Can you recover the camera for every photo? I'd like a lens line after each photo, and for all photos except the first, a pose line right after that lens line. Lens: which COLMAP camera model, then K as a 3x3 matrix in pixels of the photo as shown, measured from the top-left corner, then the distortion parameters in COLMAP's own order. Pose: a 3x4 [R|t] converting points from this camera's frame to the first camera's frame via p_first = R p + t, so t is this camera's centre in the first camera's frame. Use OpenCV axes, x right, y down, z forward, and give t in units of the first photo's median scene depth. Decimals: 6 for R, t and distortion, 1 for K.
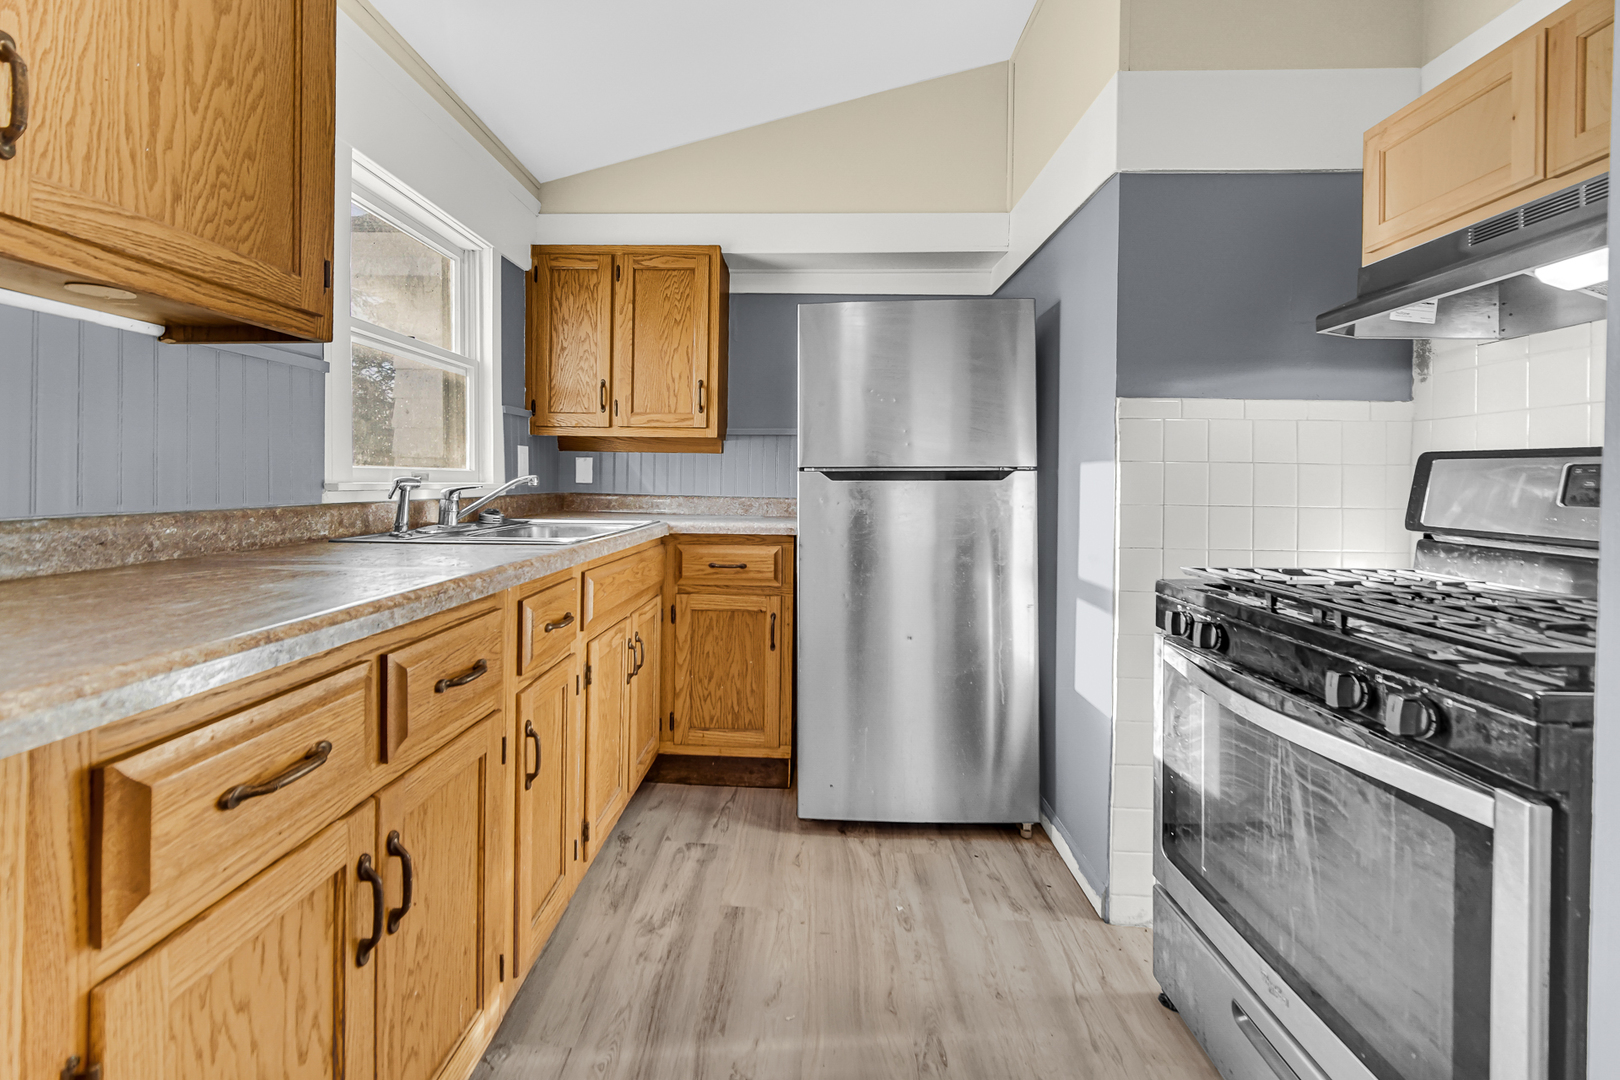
lens RADIAL K [[668.8, 0, 782.4], [0, 668.8, 475.9], [0, 0, 1]] dist [-0.000838, 0.000016]
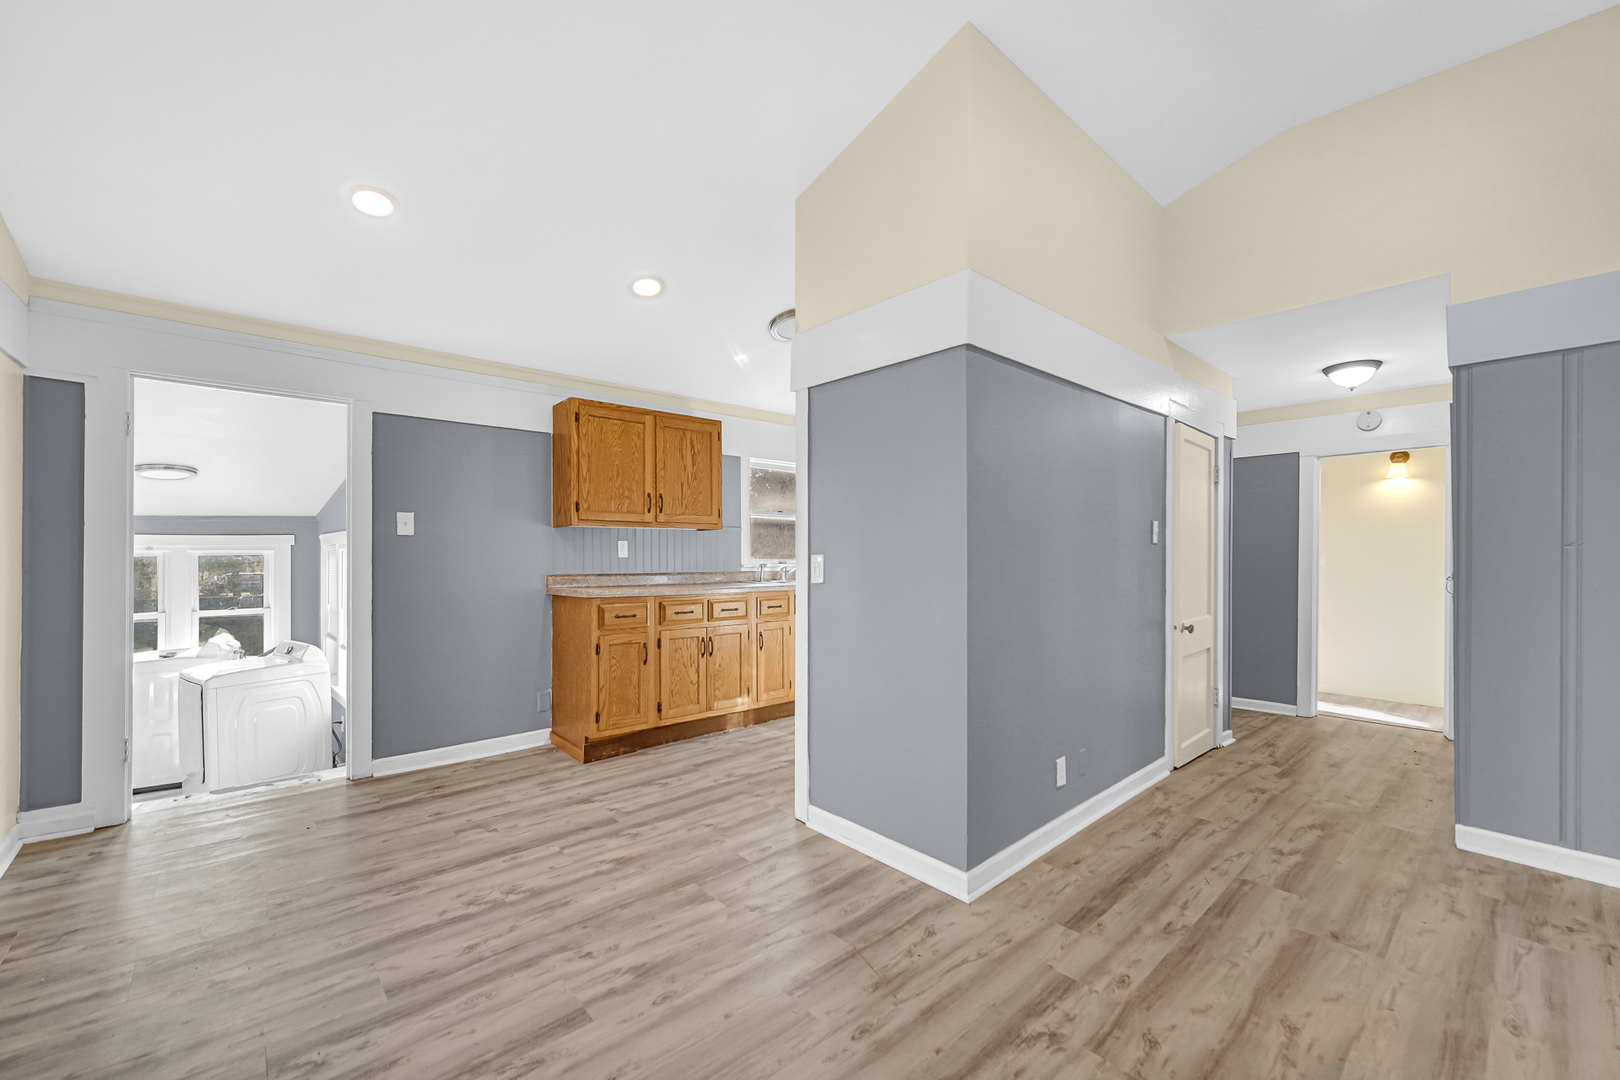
lens RADIAL K [[644.3, 0, 800.9], [0, 644.3, 552.1], [0, 0, 1]] dist [-0.000459, 0.000569]
pose [[0.697425, -0.015199, -0.716497, 1.467088], [0.012172, 0.999882, -0.009363, -0.013318], [0.716555, -0.002191, 0.697527, -0.815631]]
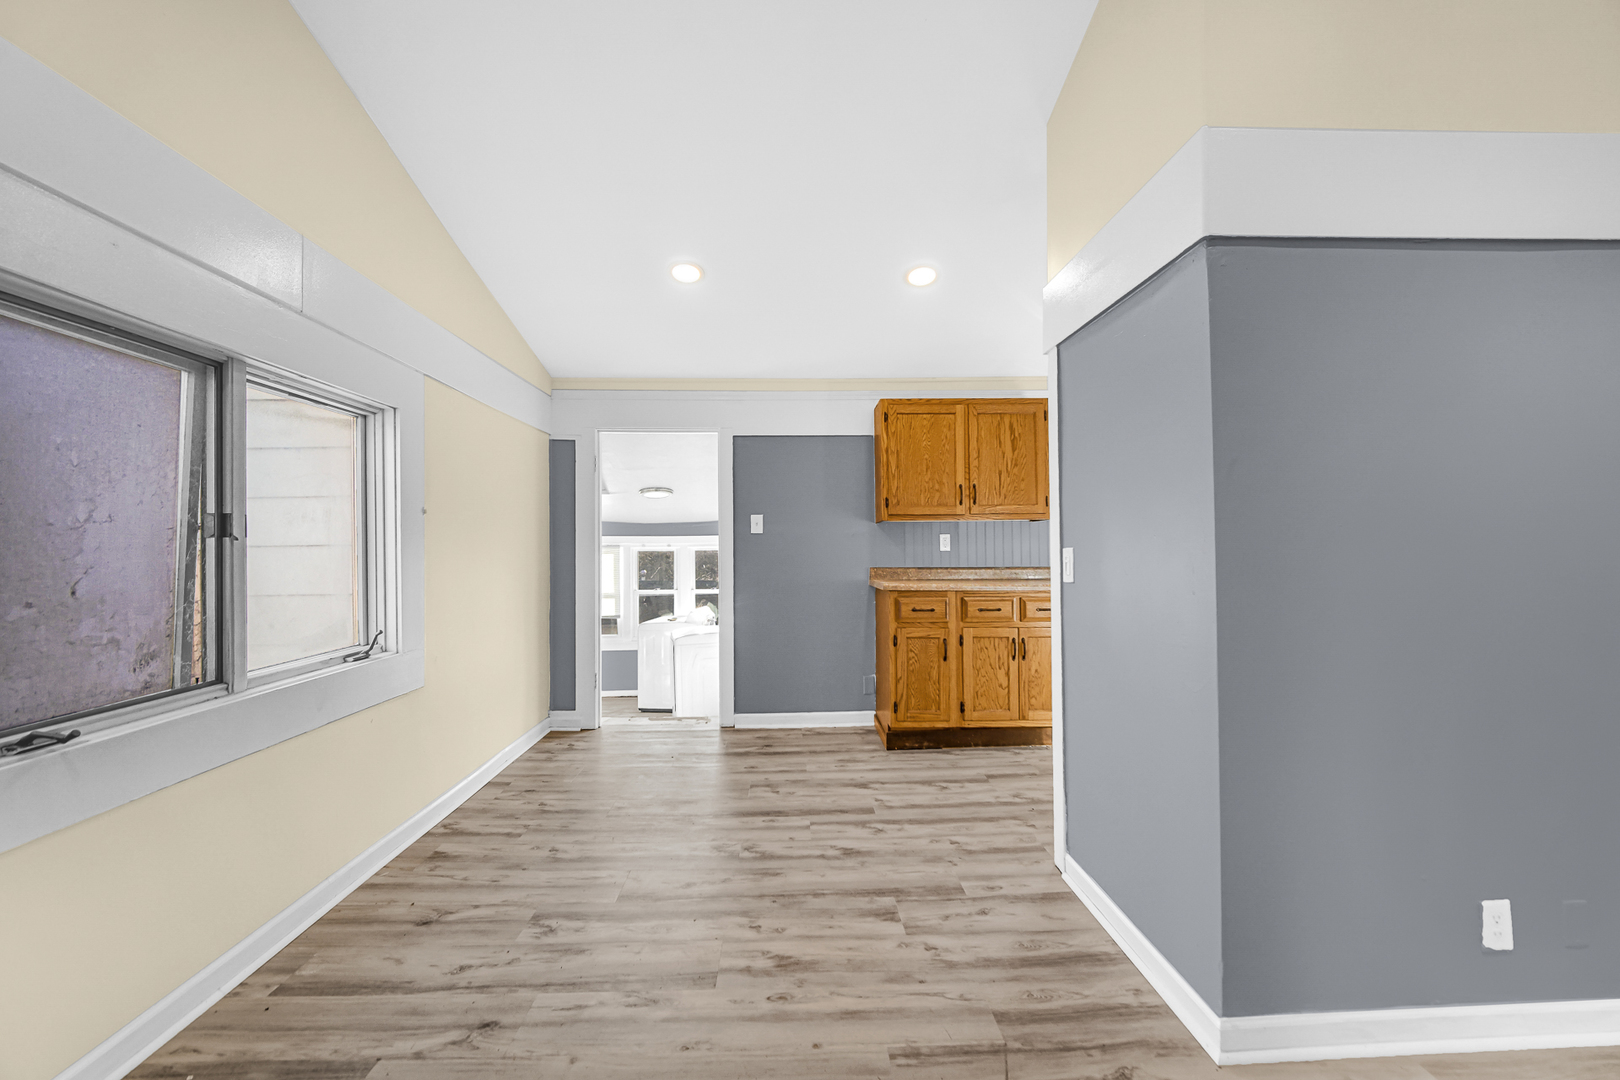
lens RADIAL K [[634.6, 0, 810.0], [0, 634.6, 540.0], [0, 0, 1]] dist [-0.000566, -0.000085]
pose [[0.087348, -0.026322, -0.995830, 1.575165], [0.012521, 0.999601, -0.025323, -0.011238], [0.996099, -0.010257, 0.087643, -0.350239]]
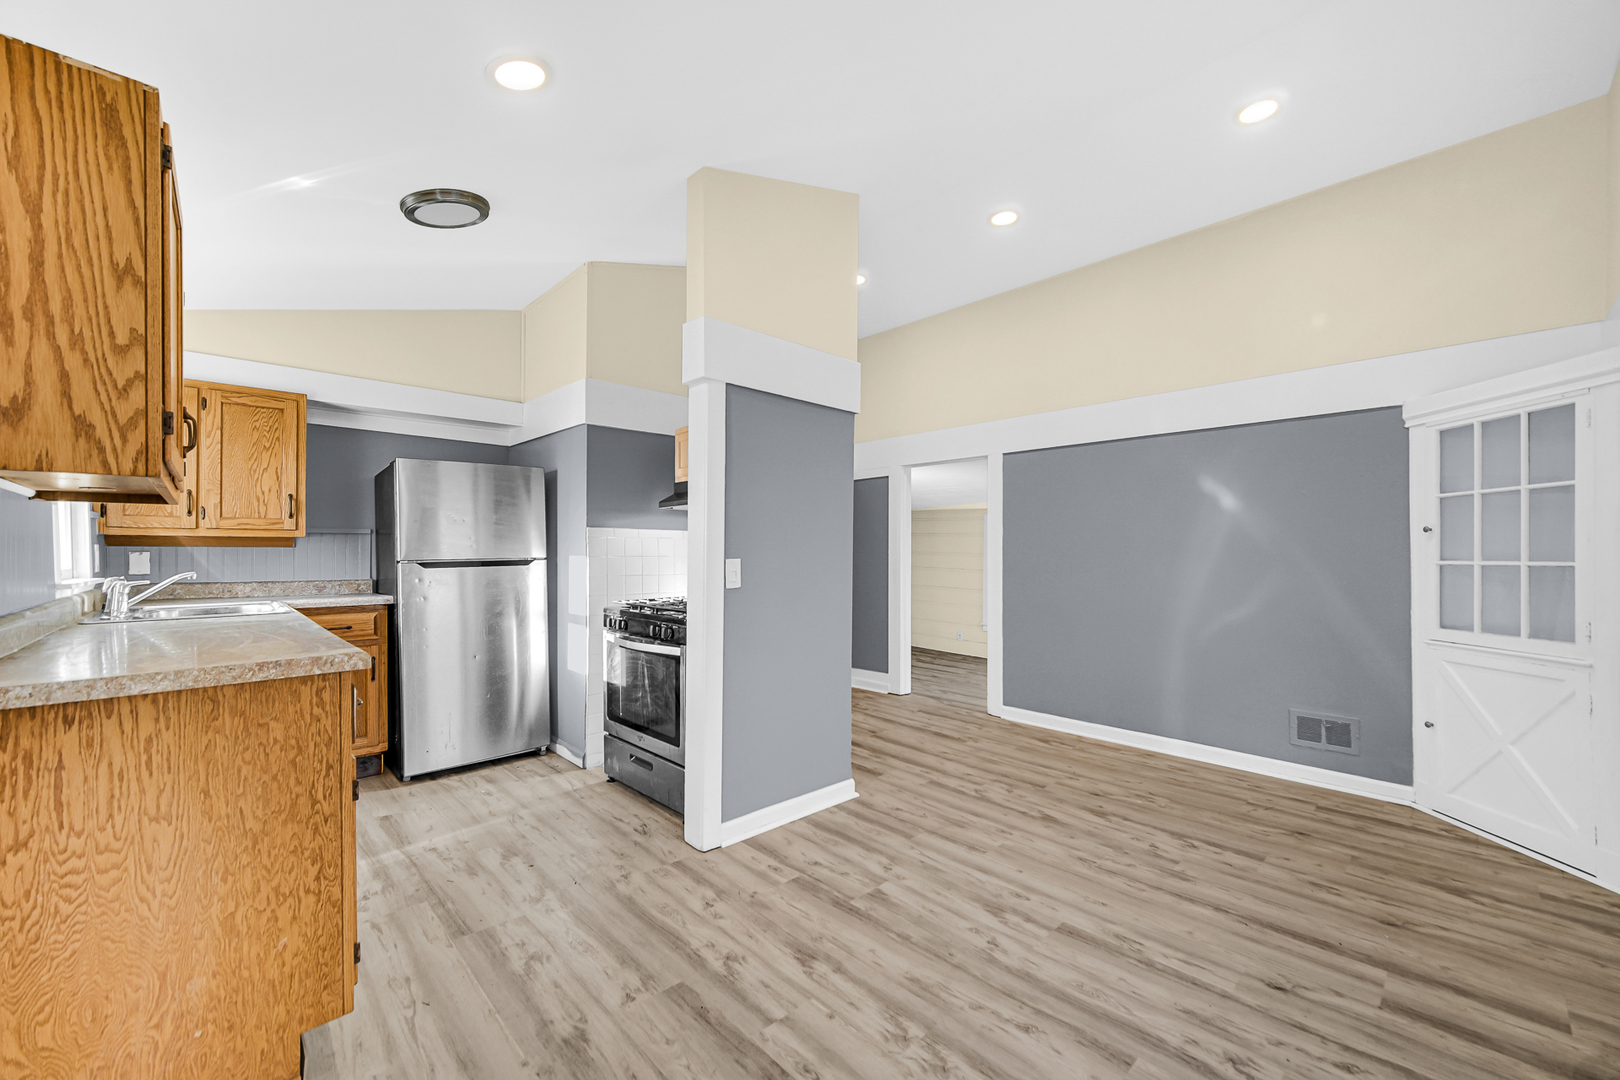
lens RADIAL K [[644.3, 0, 800.9], [0, 644.3, 552.1], [0, 0, 1]] dist [-0.000459, 0.000569]
pose [[0.697563, -0.012125, 0.716421, -0.463435], [0.006338, 0.999922, 0.010752, -0.049193], [-0.716495, -0.002960, 0.697585, -0.862560]]
